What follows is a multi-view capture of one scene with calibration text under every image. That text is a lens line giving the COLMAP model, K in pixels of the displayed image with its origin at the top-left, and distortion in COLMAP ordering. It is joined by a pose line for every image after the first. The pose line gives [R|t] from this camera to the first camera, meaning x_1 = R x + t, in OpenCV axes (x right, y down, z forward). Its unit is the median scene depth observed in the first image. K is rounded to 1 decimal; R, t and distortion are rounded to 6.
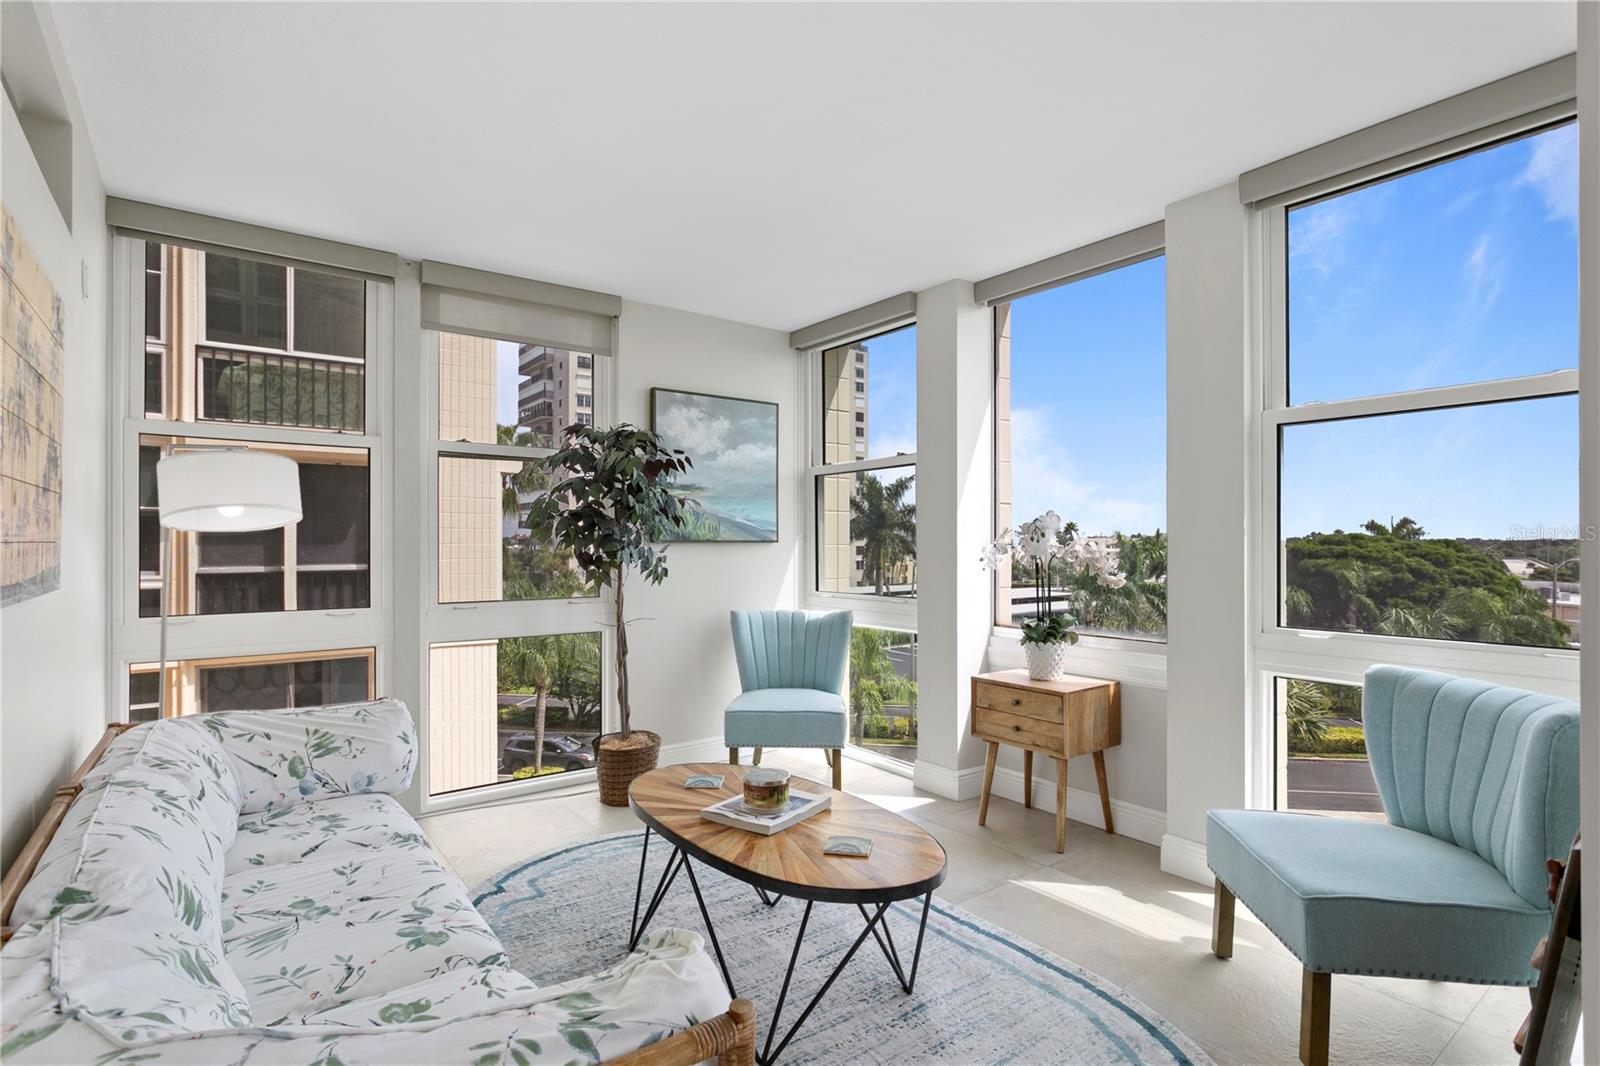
lens RADIAL K [[806.0, 0, 798.1], [0, 806.0, 541.4], [0, 0, 1]] dist [-0.004003, -0.000286]
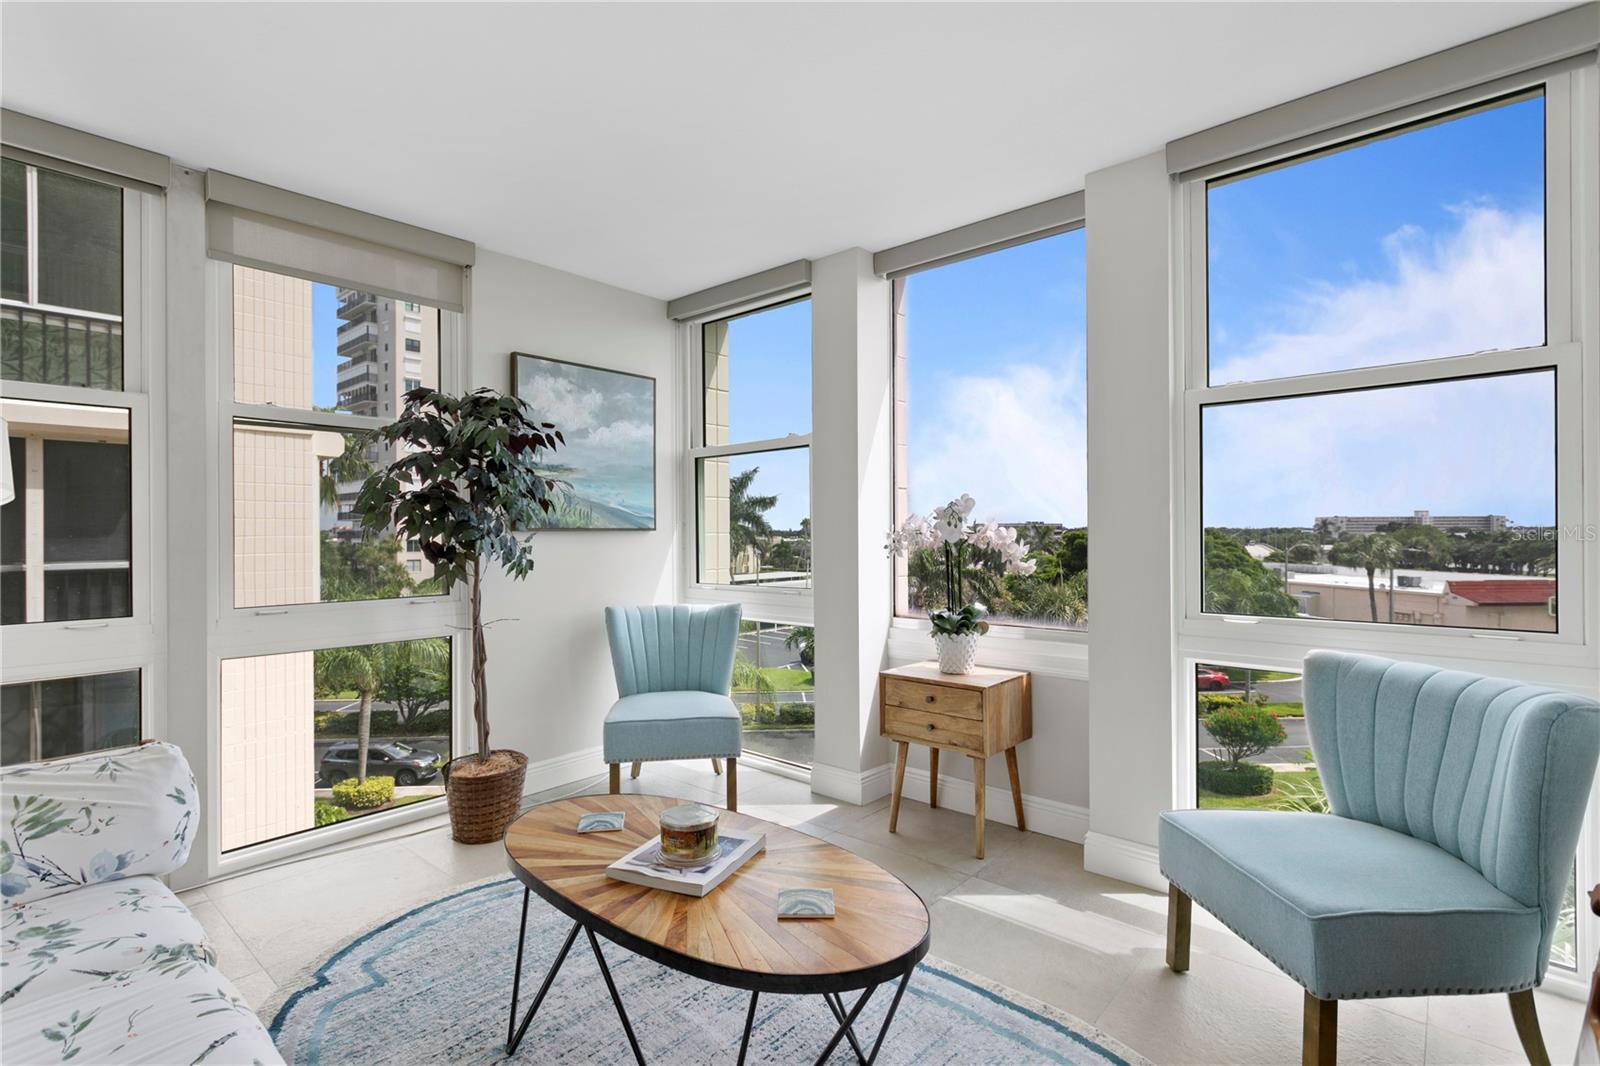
lens RADIAL K [[784.0, 0, 802.0], [0, 784.0, 529.9], [0, 0, 1]] dist [0.008853, -0.002165]
pose [[0.980173, -0.005374, 0.198069, -0.055021], [0.005982, 0.999979, -0.002472, 0.005085], [-0.198051, 0.003608, 0.980185, 0.137674]]
